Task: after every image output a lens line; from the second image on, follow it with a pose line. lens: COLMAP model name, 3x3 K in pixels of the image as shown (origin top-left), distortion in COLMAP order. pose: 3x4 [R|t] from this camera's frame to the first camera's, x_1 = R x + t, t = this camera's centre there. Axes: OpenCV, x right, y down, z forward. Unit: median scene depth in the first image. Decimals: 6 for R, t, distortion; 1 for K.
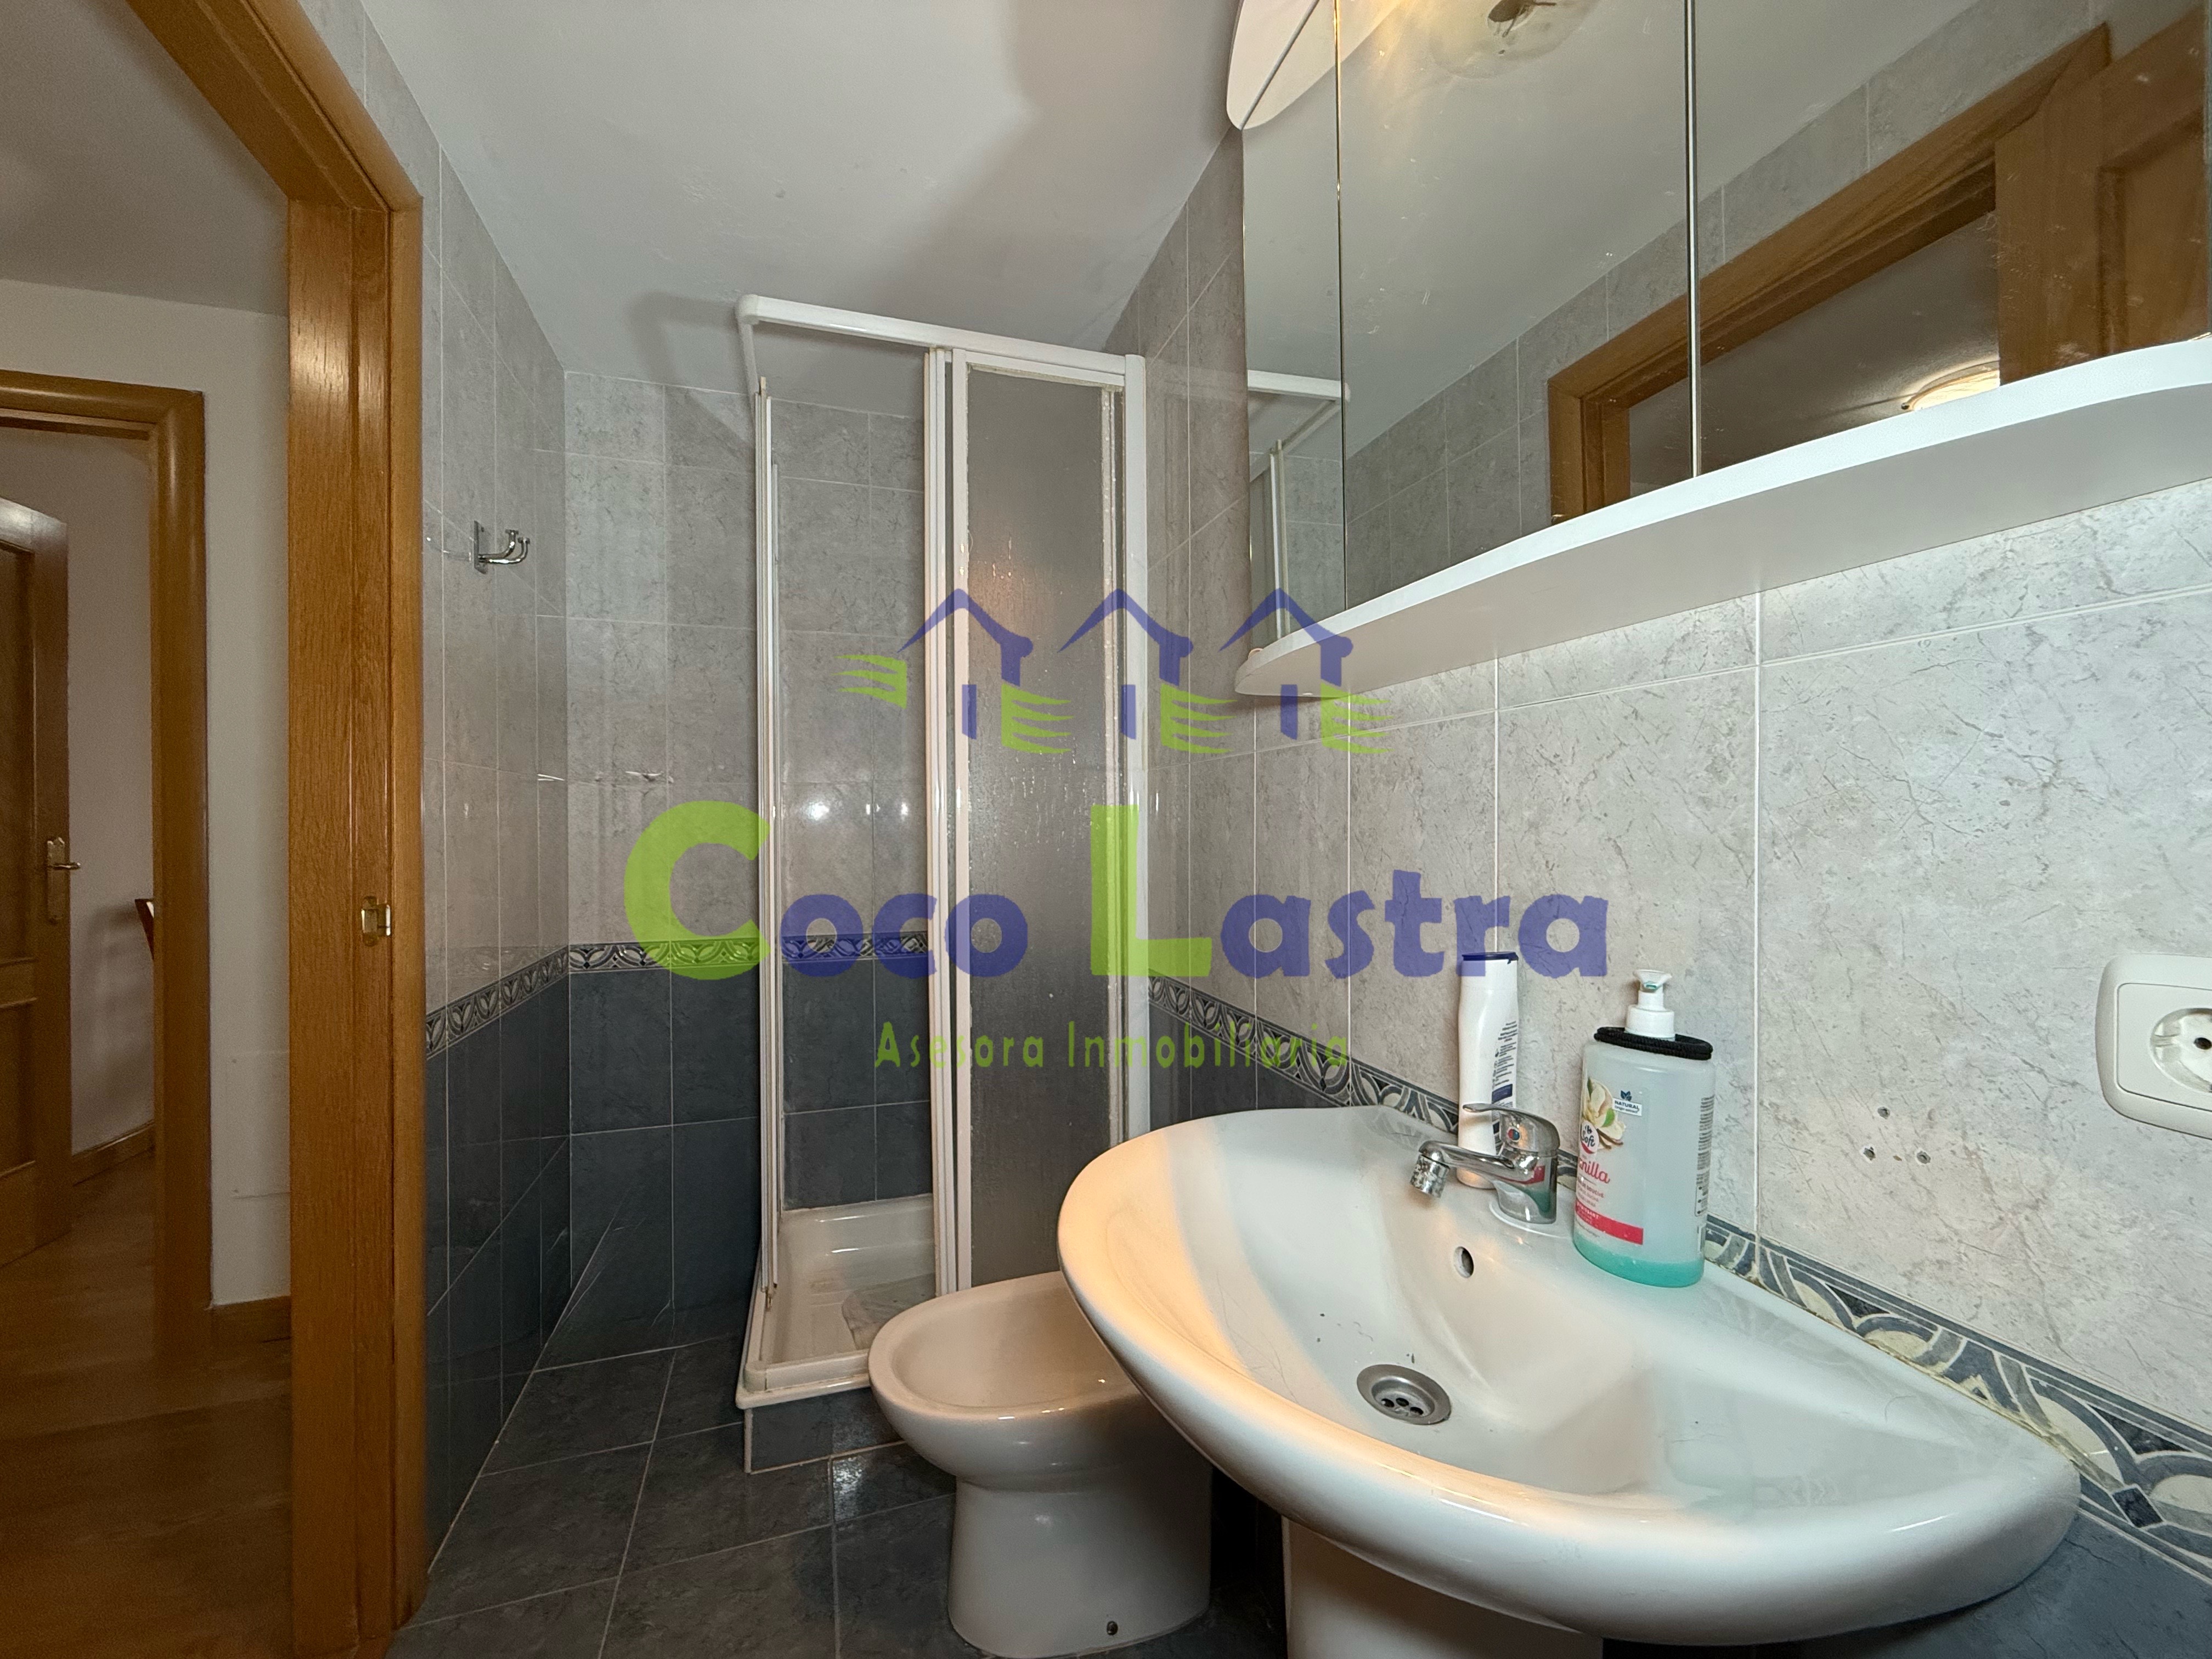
lens RADIAL K [[876.6, 0, 1102.5], [0, 876.6, 829.5], [0, 0, 1]] dist [-0.005593, 0.000483]
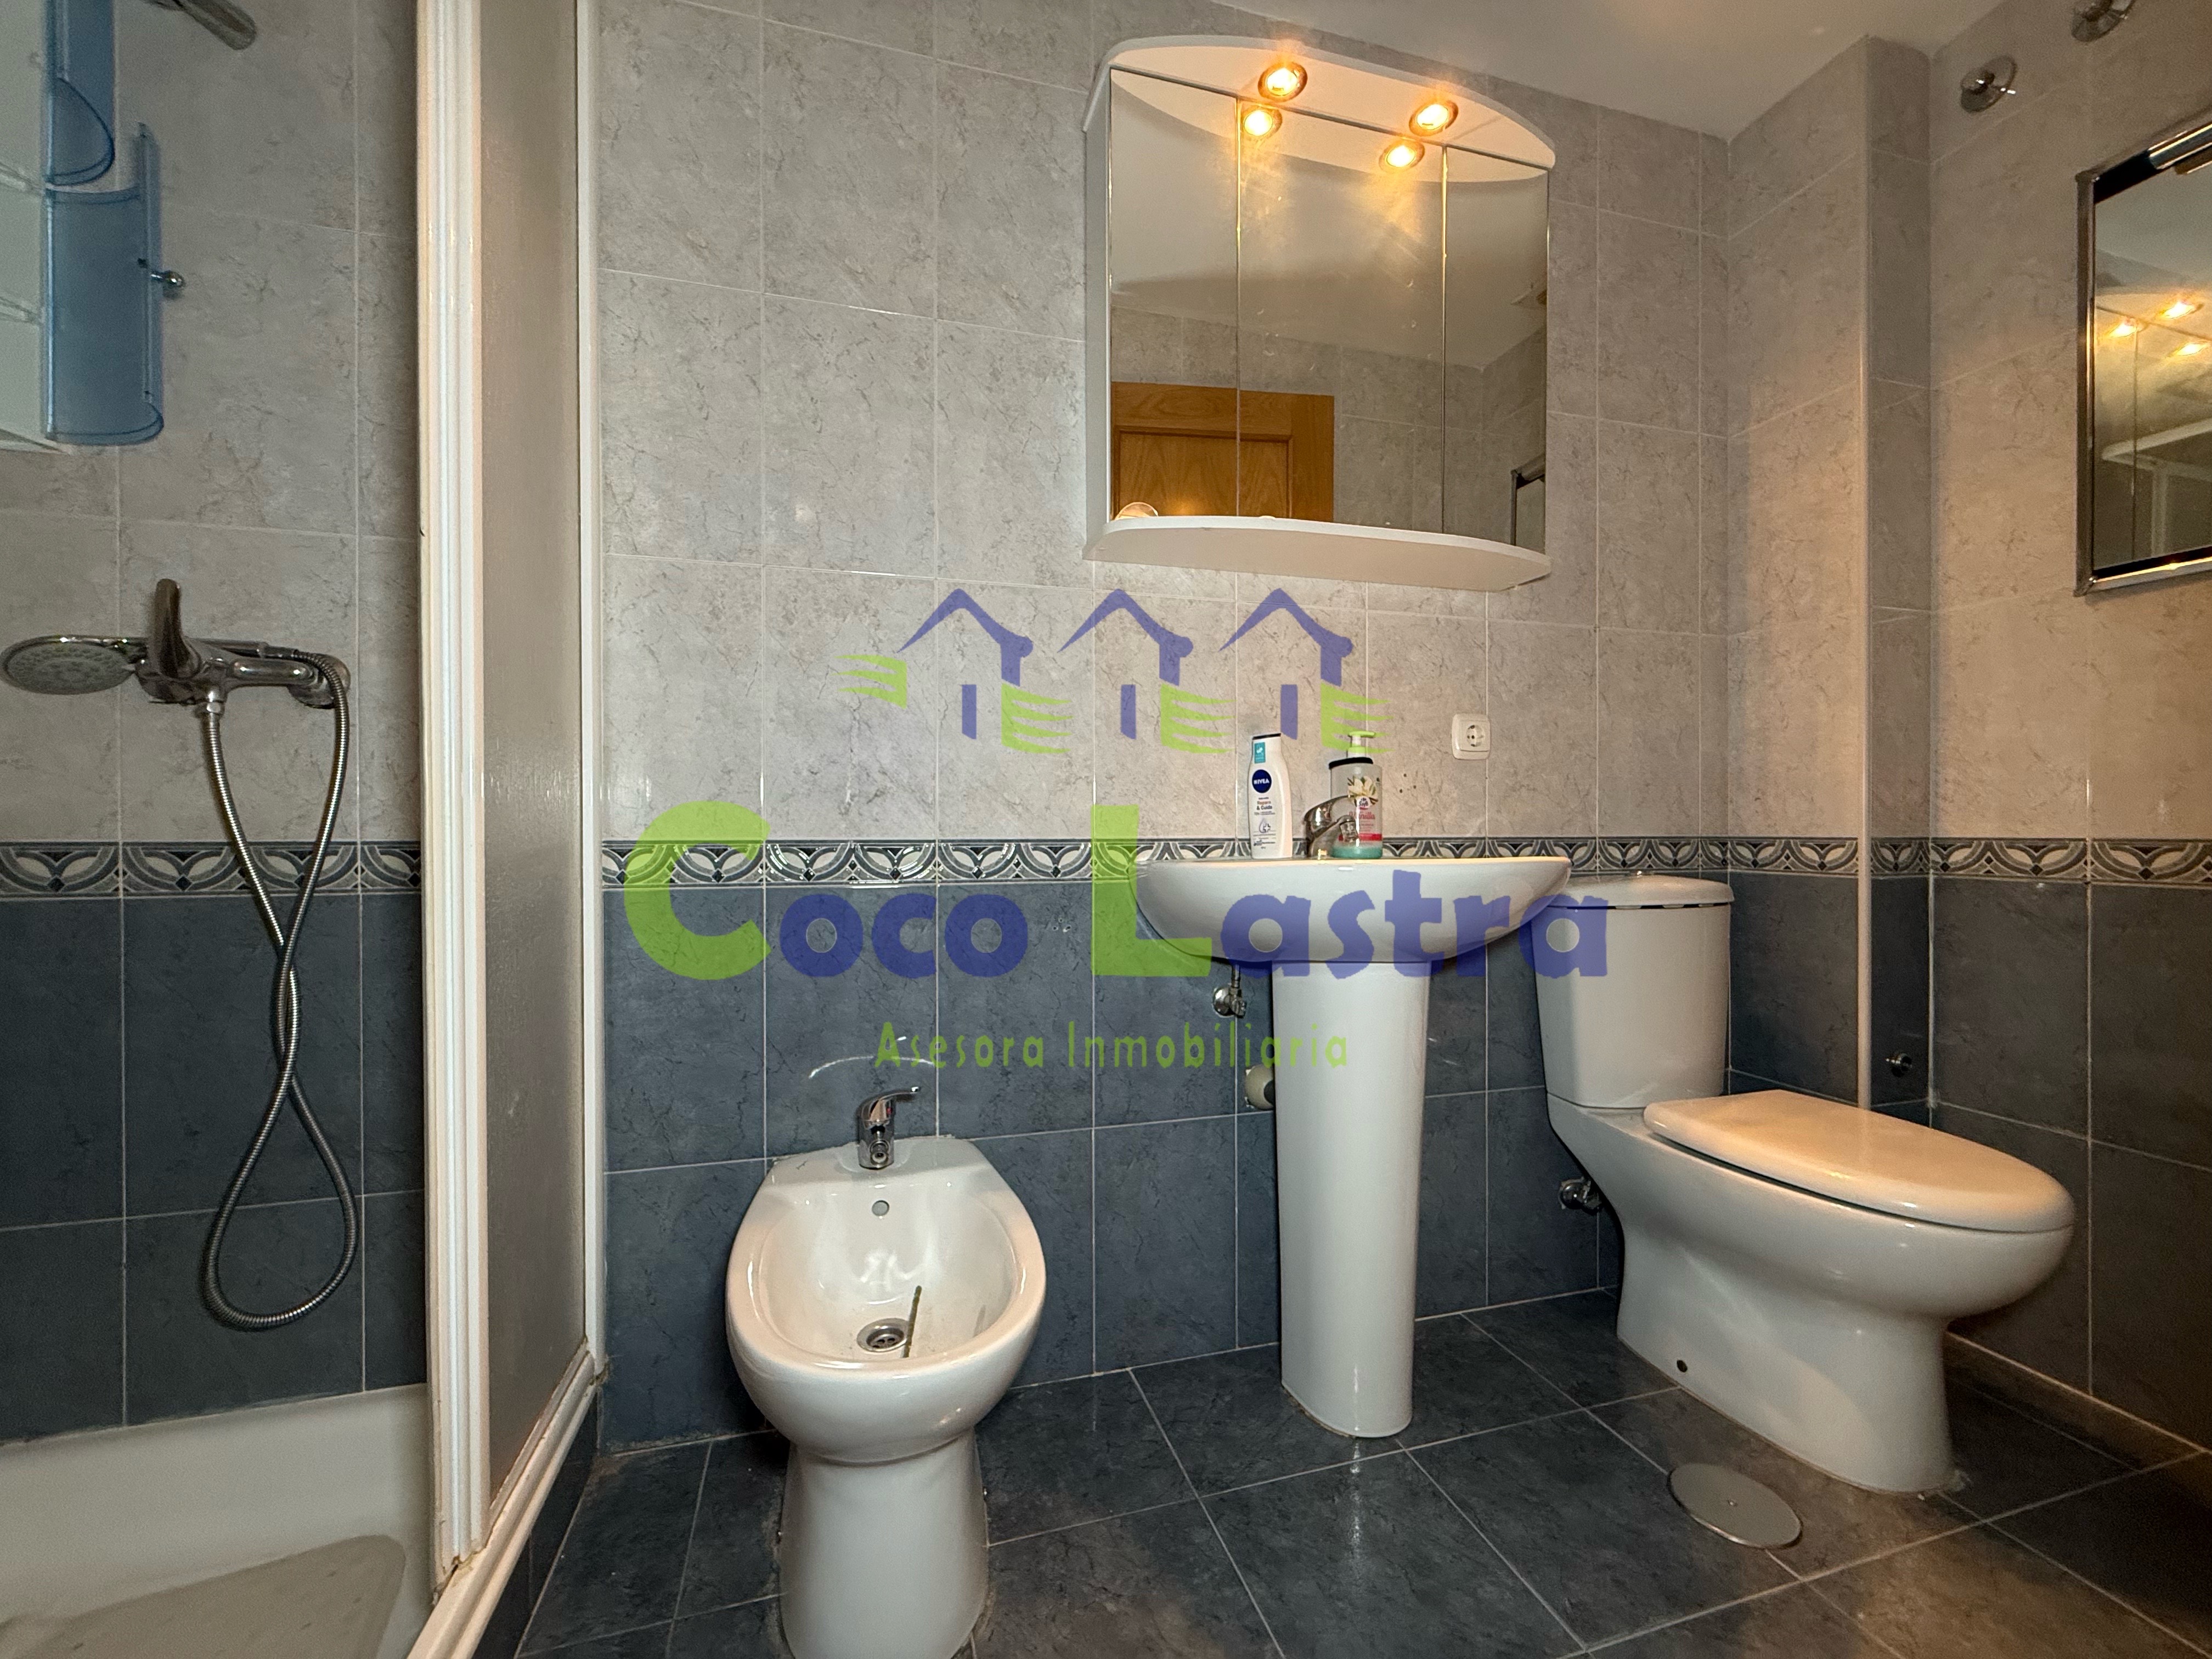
lens RADIAL K [[876.6, 0, 1114.3], [0, 876.6, 835.7], [0, 0, 1]] dist [-0.005593, 0.000483]
pose [[0.031582, -0.000020, 0.999501, -1.988505], [0.011449, 0.999934, -0.000342, 0.502039], [-0.999436, 0.011454, 0.031580, 1.830937]]
